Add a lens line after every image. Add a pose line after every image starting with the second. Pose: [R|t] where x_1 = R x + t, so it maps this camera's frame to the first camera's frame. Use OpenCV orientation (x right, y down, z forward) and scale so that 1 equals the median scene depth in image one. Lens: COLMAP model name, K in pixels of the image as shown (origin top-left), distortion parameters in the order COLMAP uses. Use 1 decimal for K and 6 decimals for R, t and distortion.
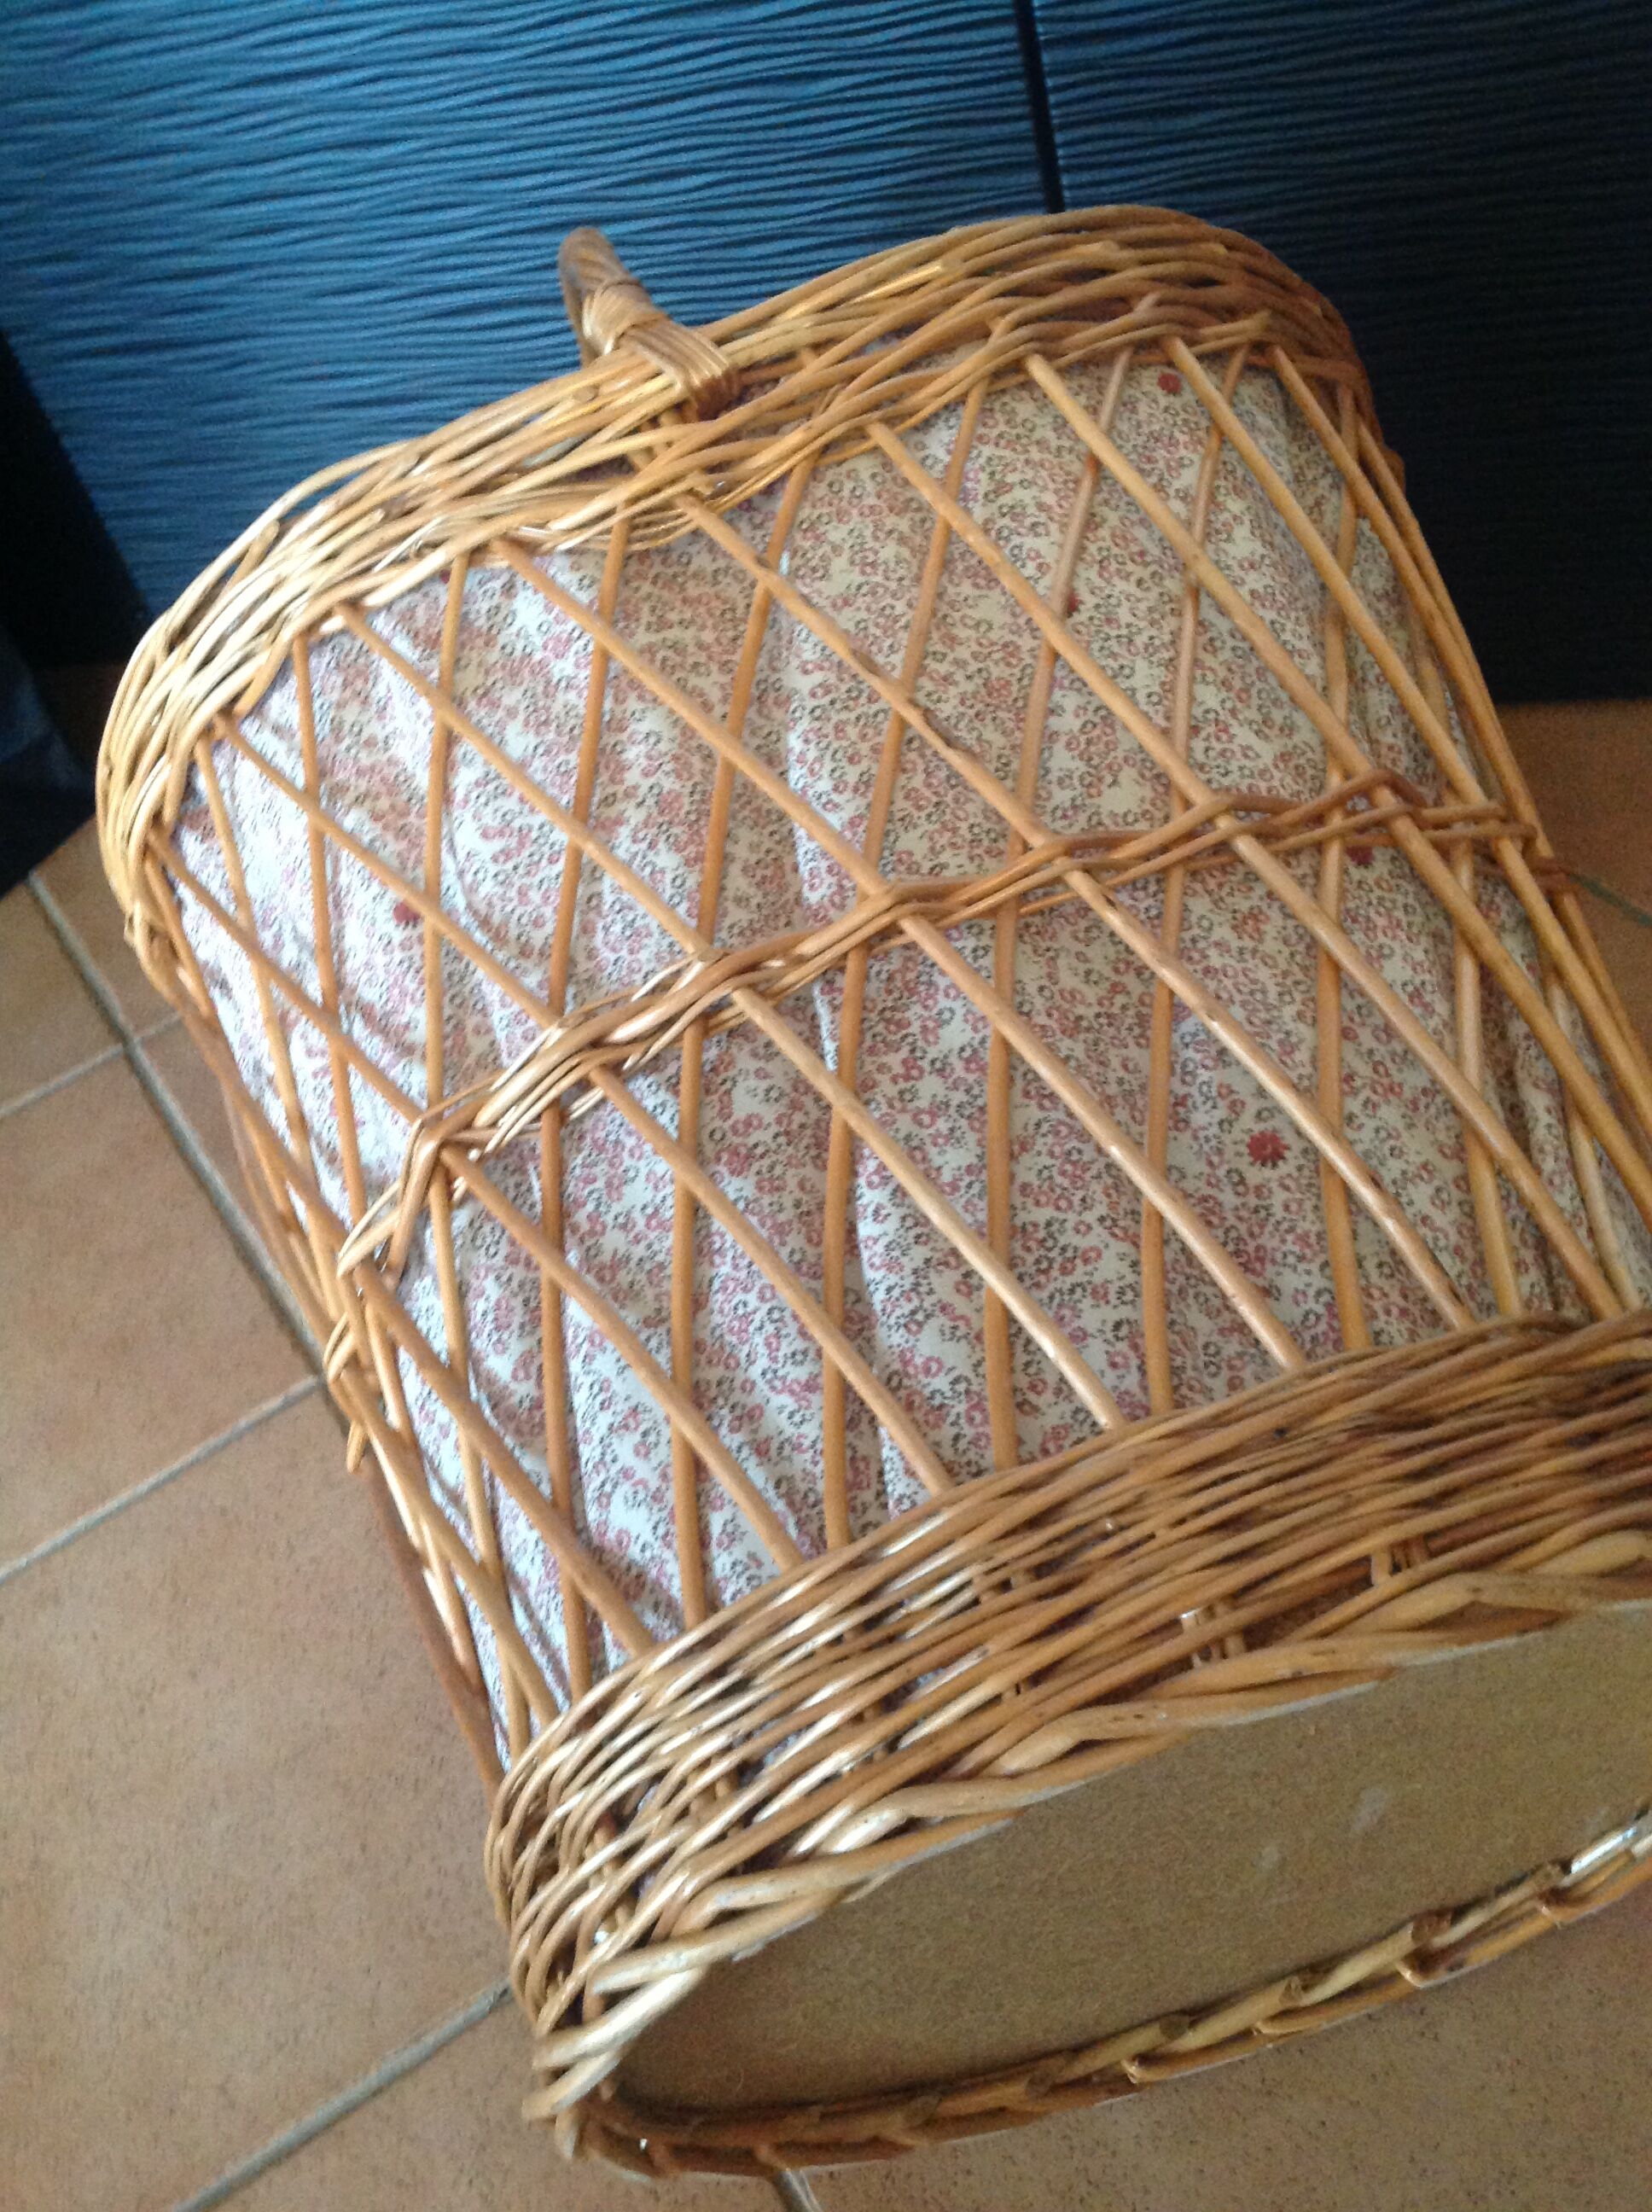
lens RADIAL K [[2228.1, 0, 826.0], [0, 2228.1, 1106.0], [0, 0, 1]] dist [0.151417, -0.000749]
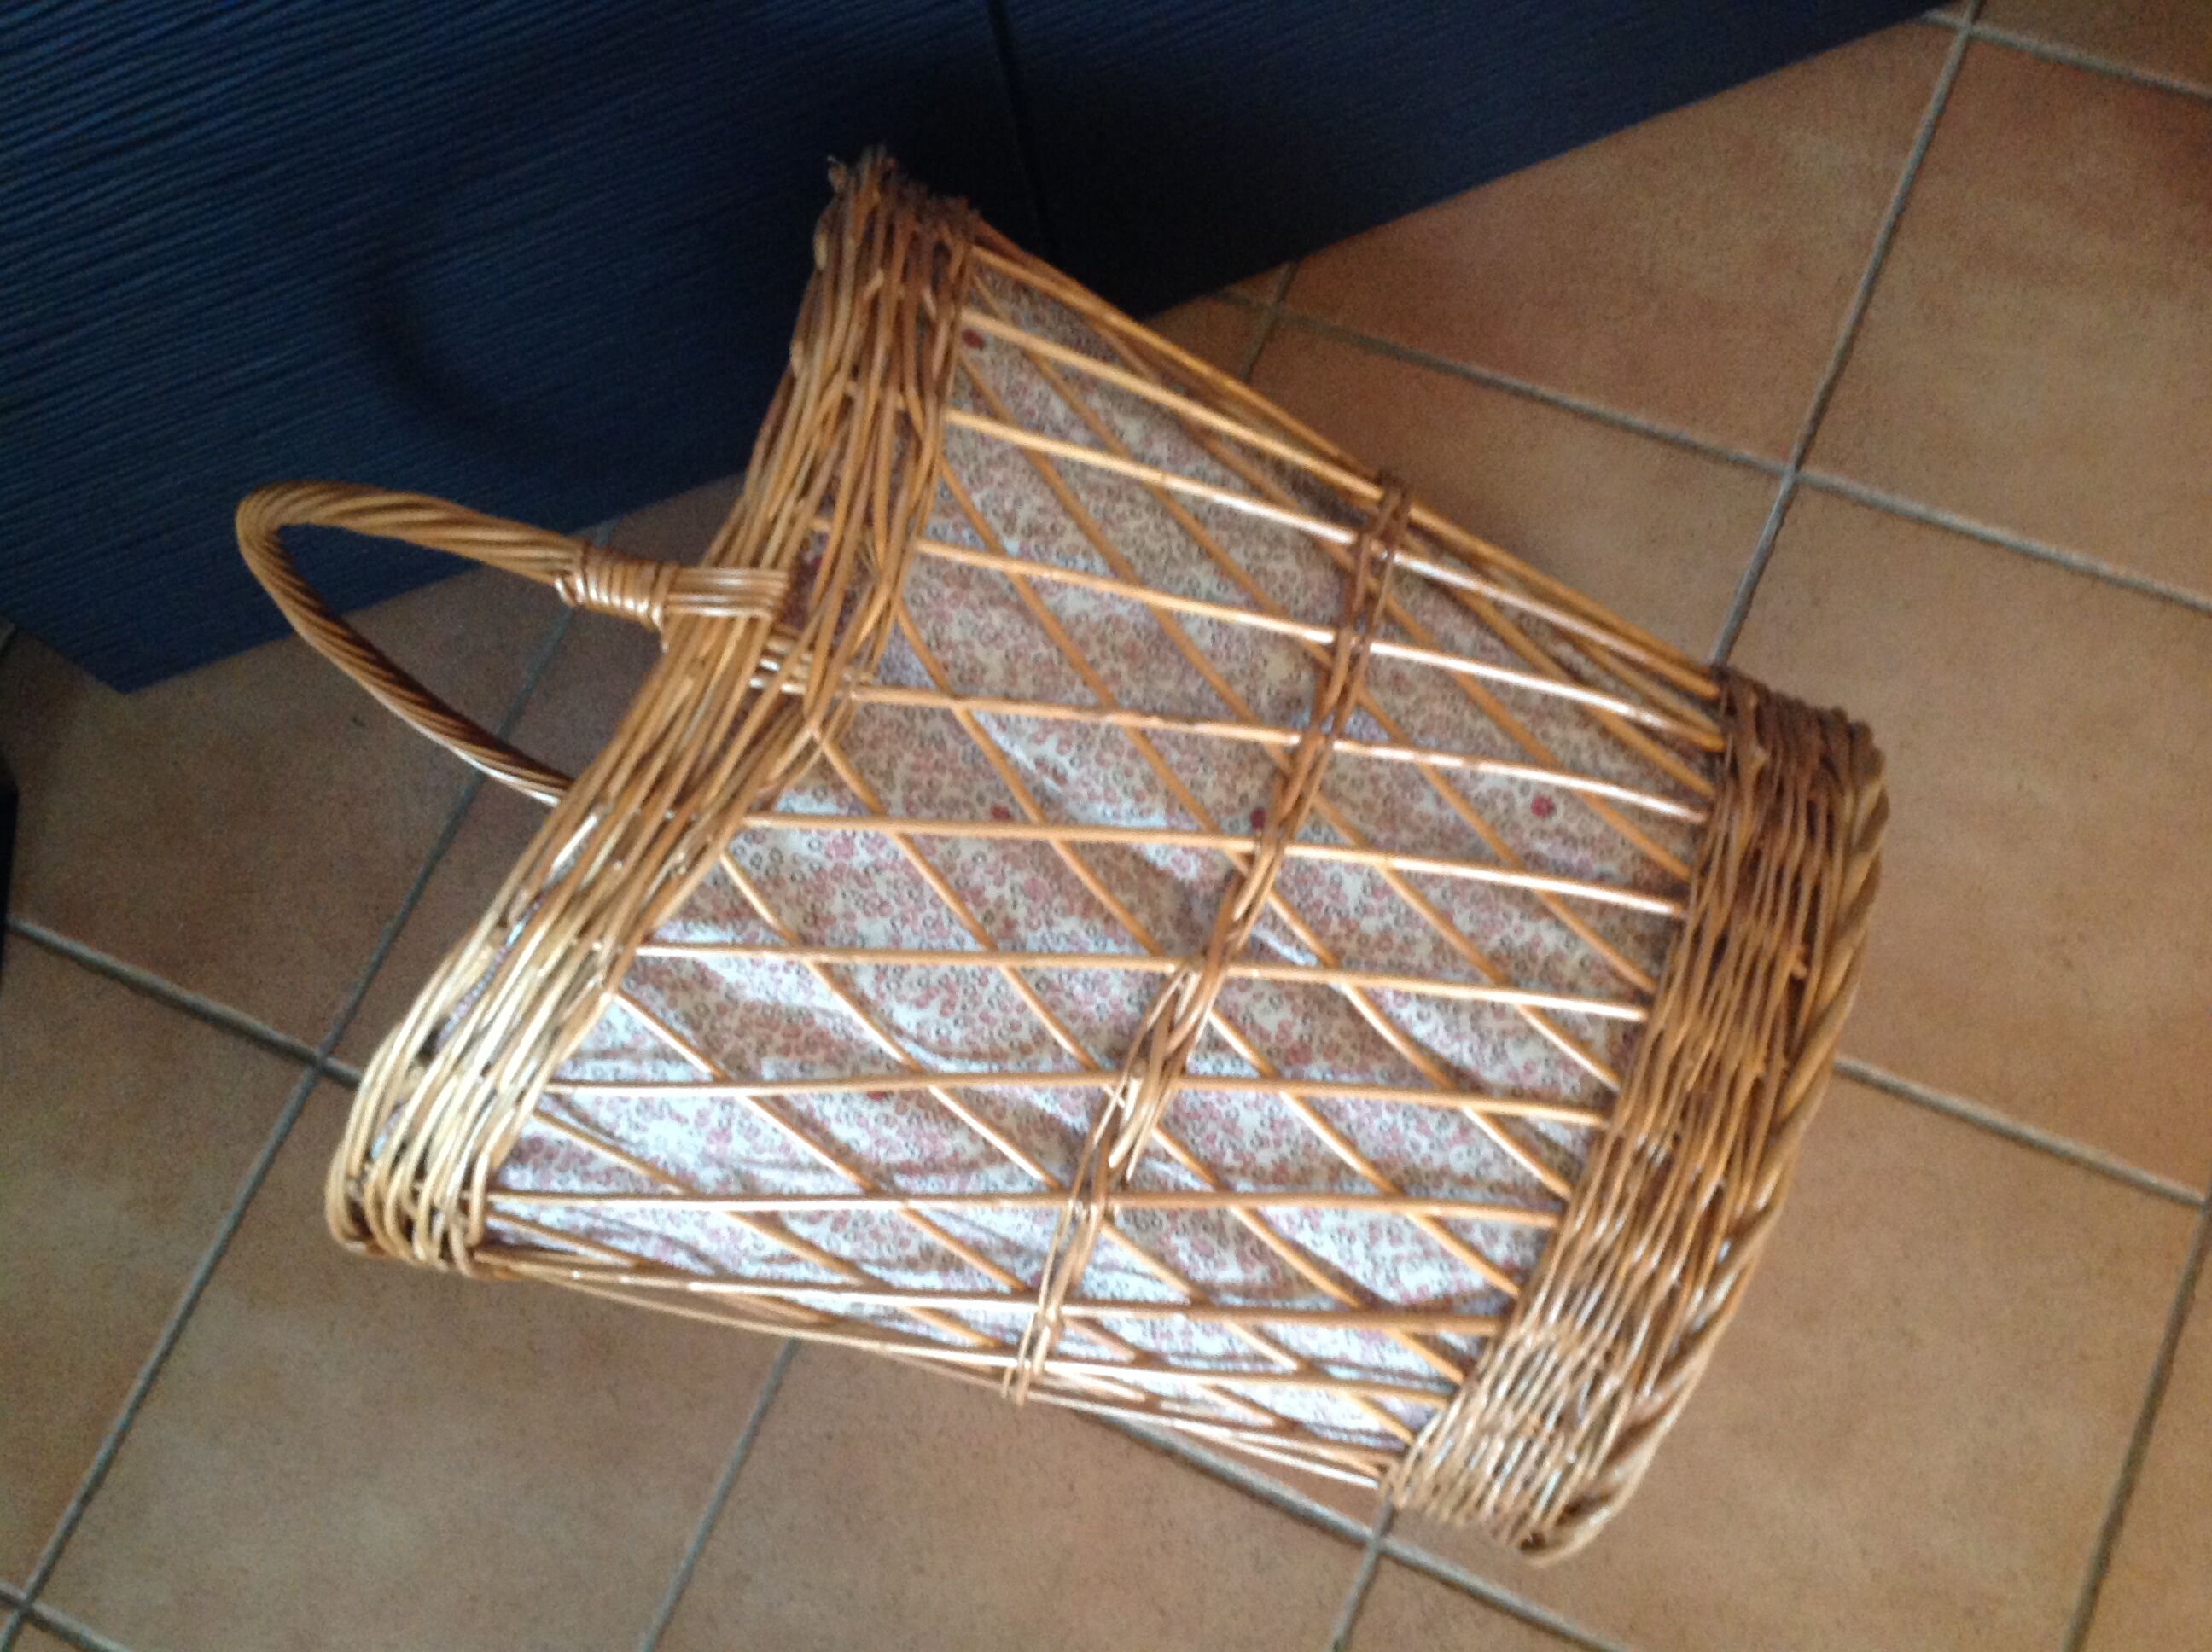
lens RADIAL K [[2228.1, 0, 1106.0], [0, 2228.1, 826.0], [0, 0, 1]] dist [0.151417, -0.000749]
pose [[0.598296, -0.686727, 0.412853, -0.603760], [0.511100, 0.723889, 0.463423, -0.807609], [-0.617106, -0.066255, 0.784086, -0.027144]]
